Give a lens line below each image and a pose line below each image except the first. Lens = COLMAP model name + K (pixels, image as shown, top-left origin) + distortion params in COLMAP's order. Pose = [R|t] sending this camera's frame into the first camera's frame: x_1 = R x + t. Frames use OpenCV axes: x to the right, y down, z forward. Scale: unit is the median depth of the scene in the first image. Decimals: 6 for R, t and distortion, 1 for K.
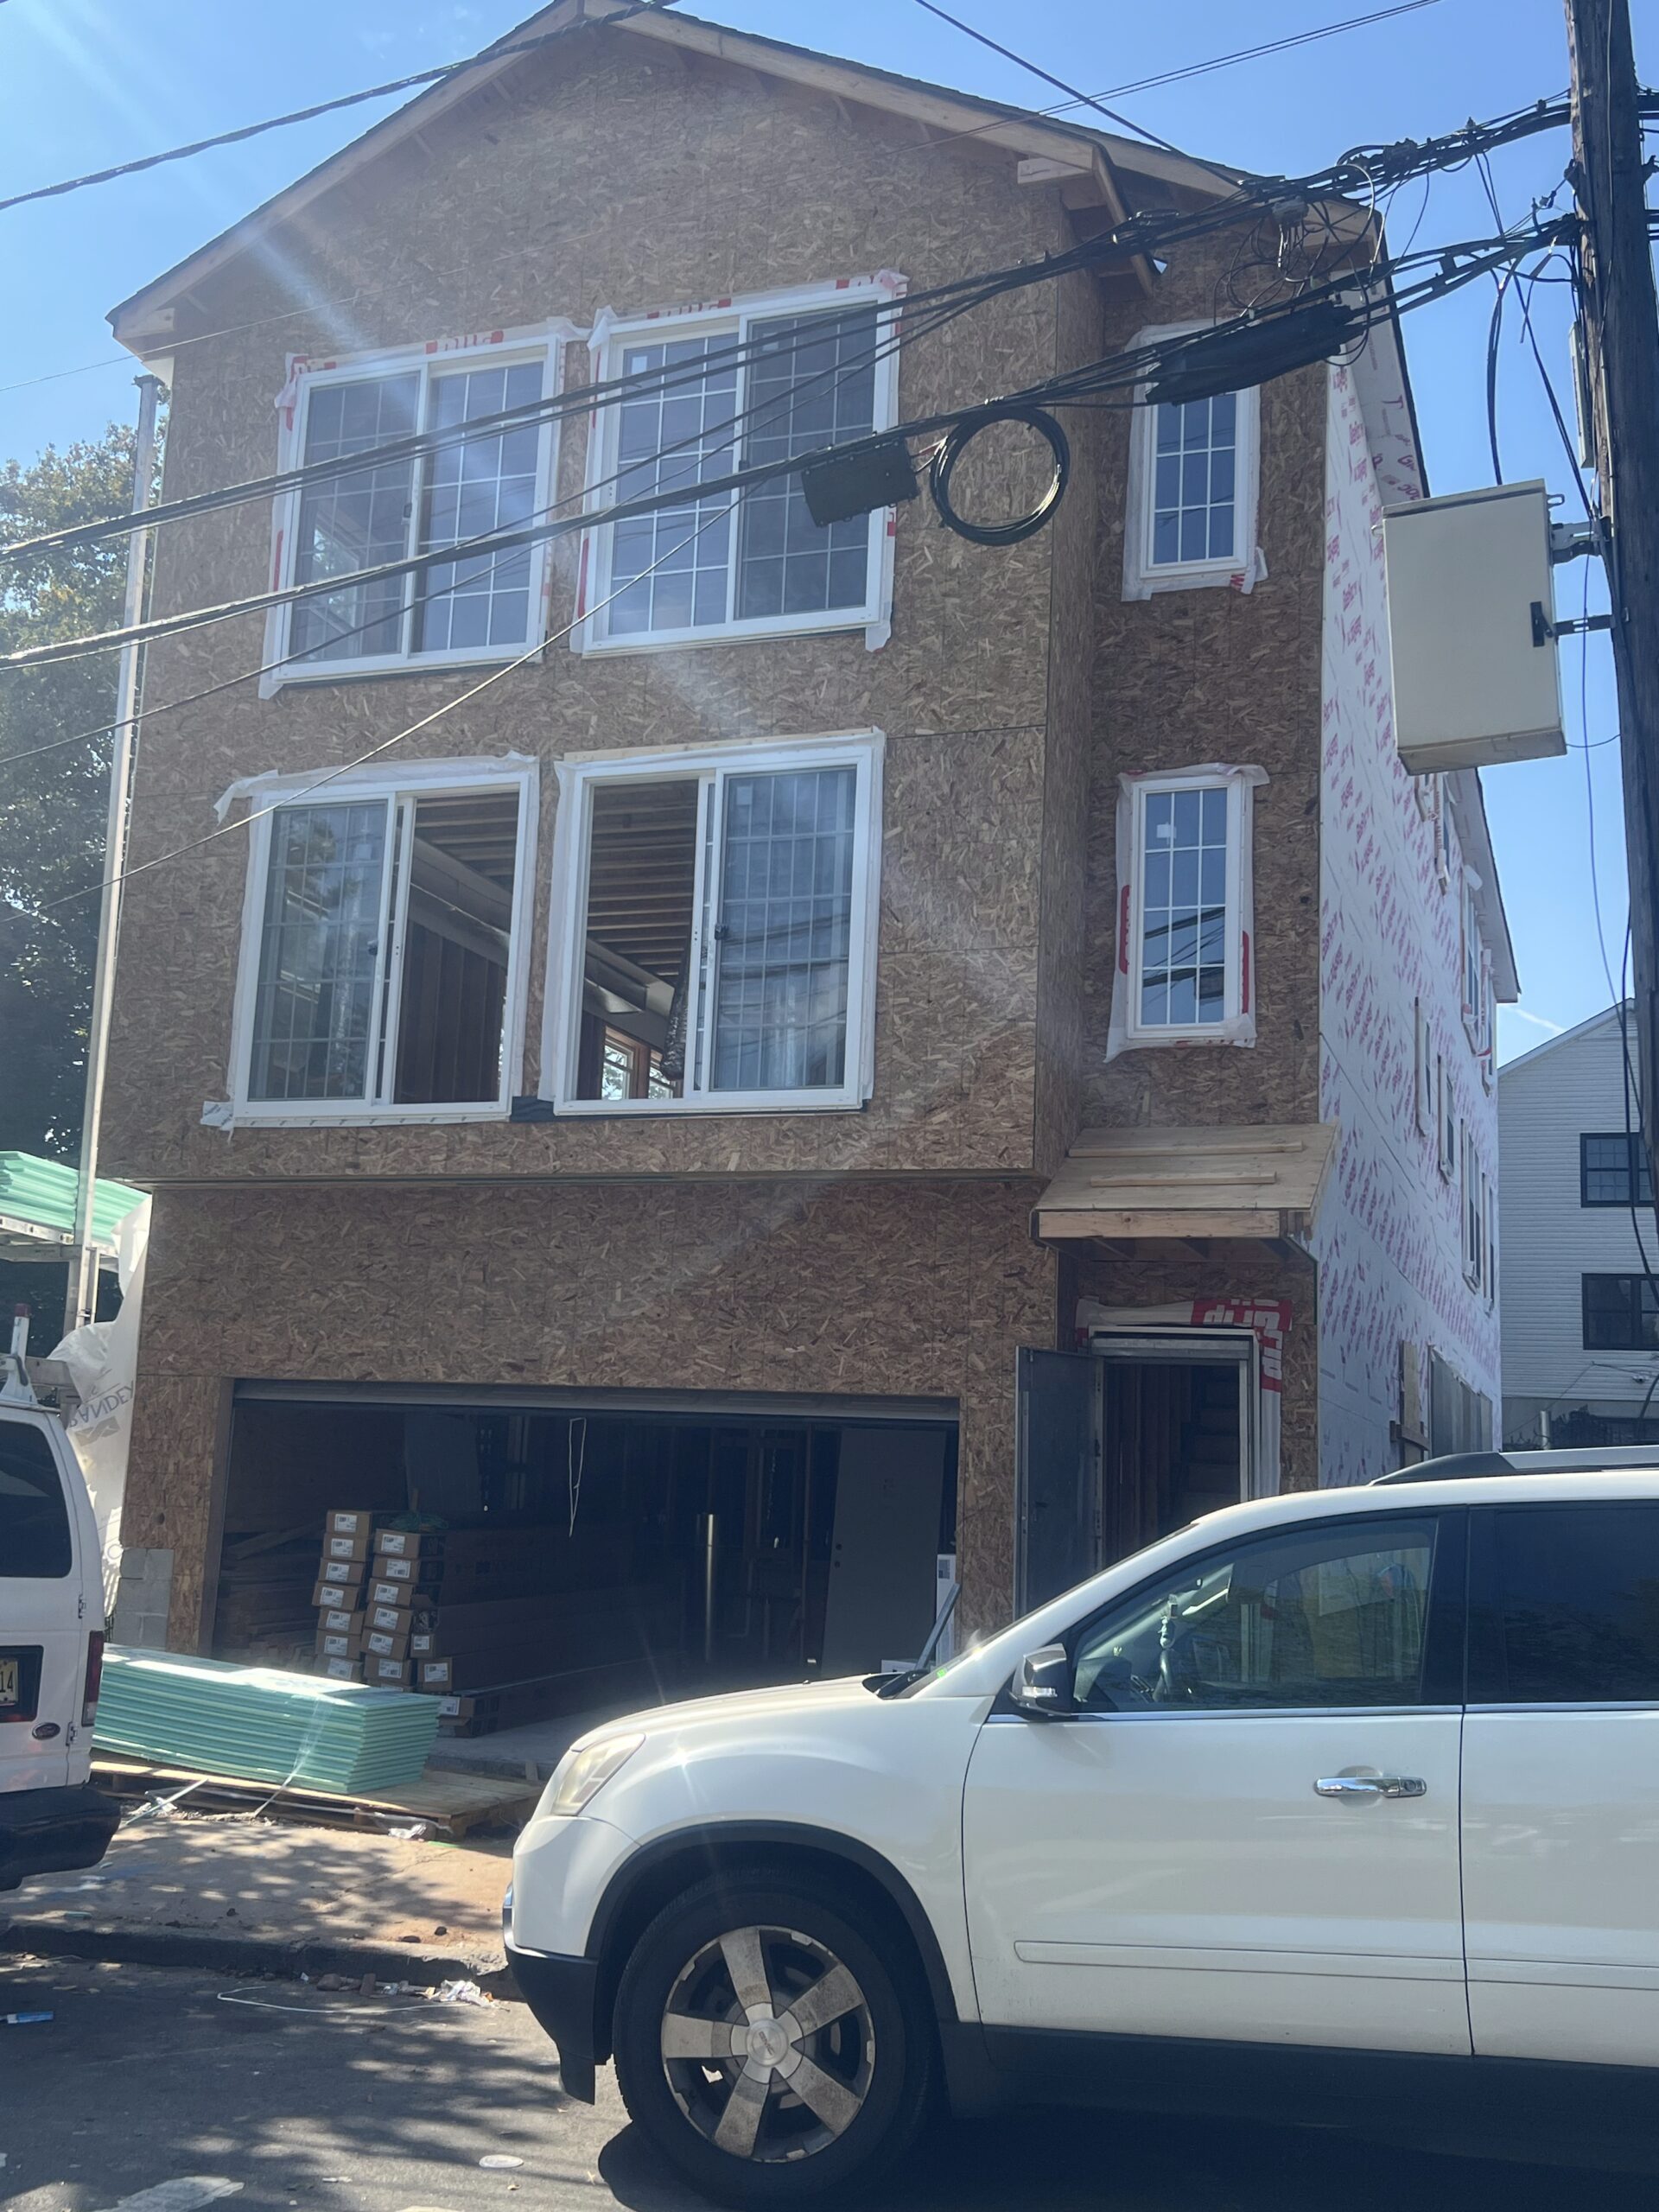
lens RADIAL K [[2122.7, 0, 844.6], [0, 2122.7, 1091.2], [0, 0, 1]] dist [0.081383, 0.000000]
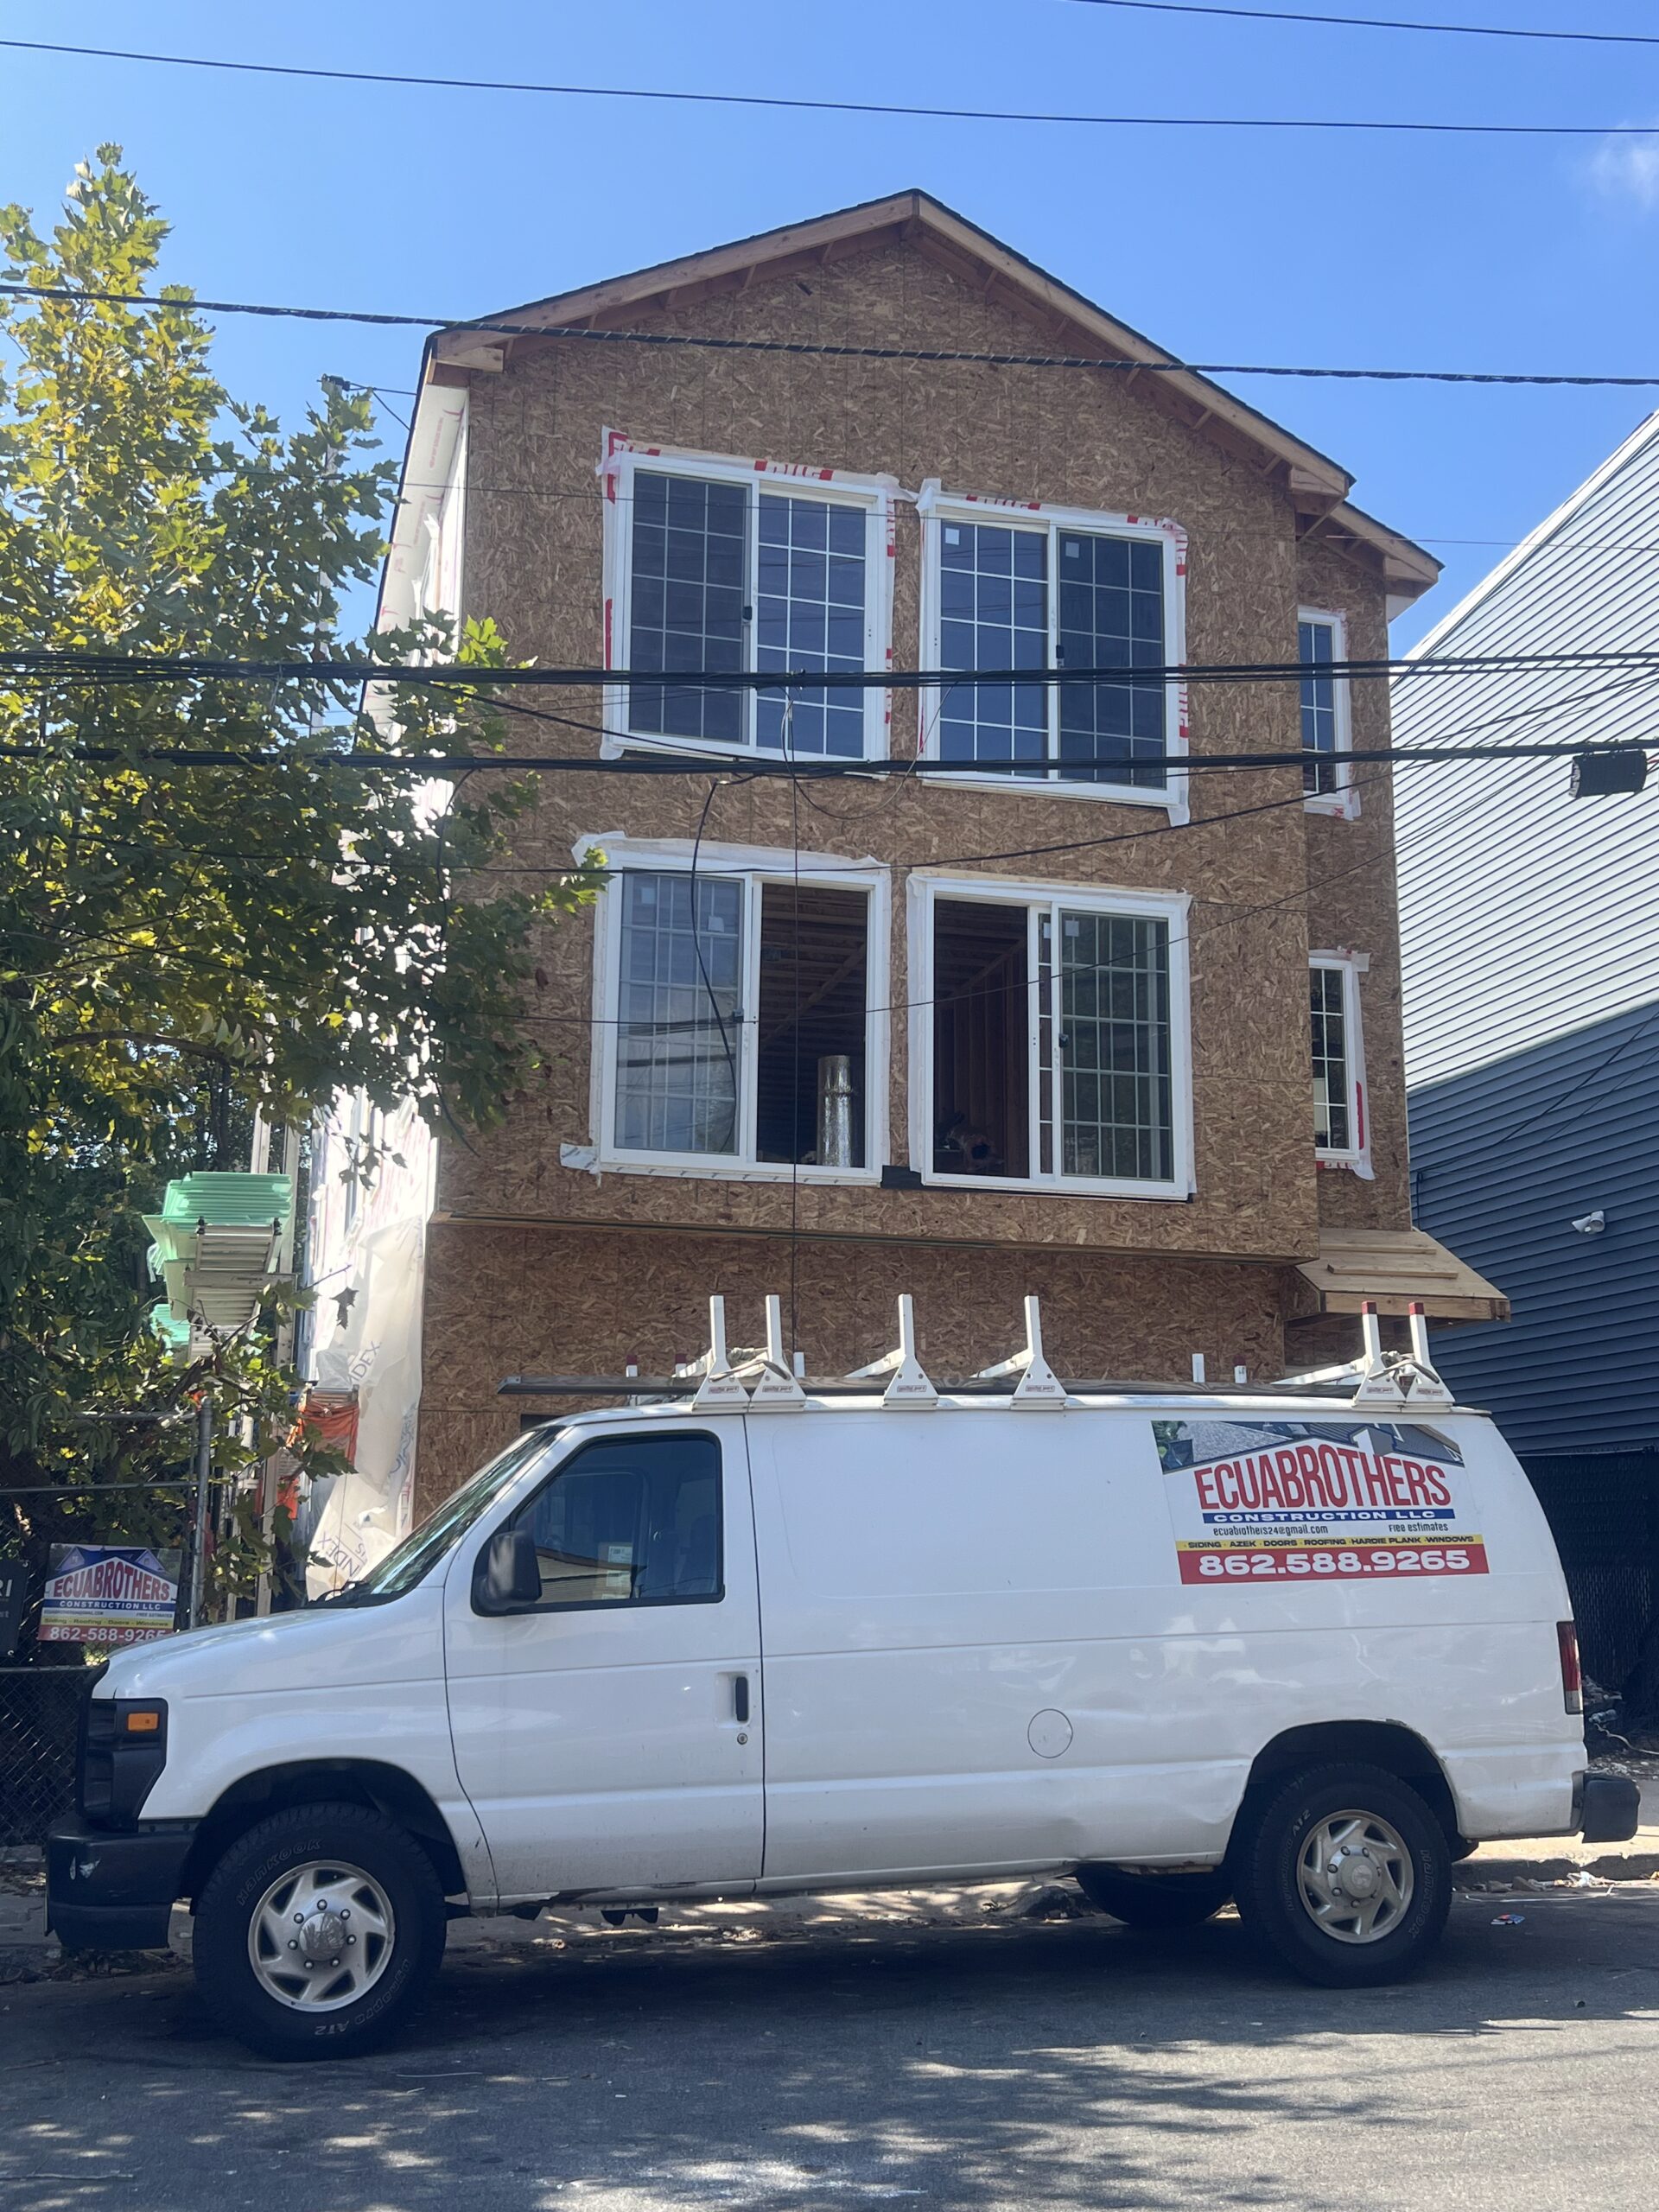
lens RADIAL K [[2122.7, 0, 844.8], [0, 2122.7, 1119.1], [0, 0, 1]] dist [0.081383, 0.000000]
pose [[0.822082, 0.084646, 0.563042, -0.788206], [-0.079367, 0.996269, -0.033894, 0.017328], [-0.563810, -0.016823, 0.825733, 0.083609]]
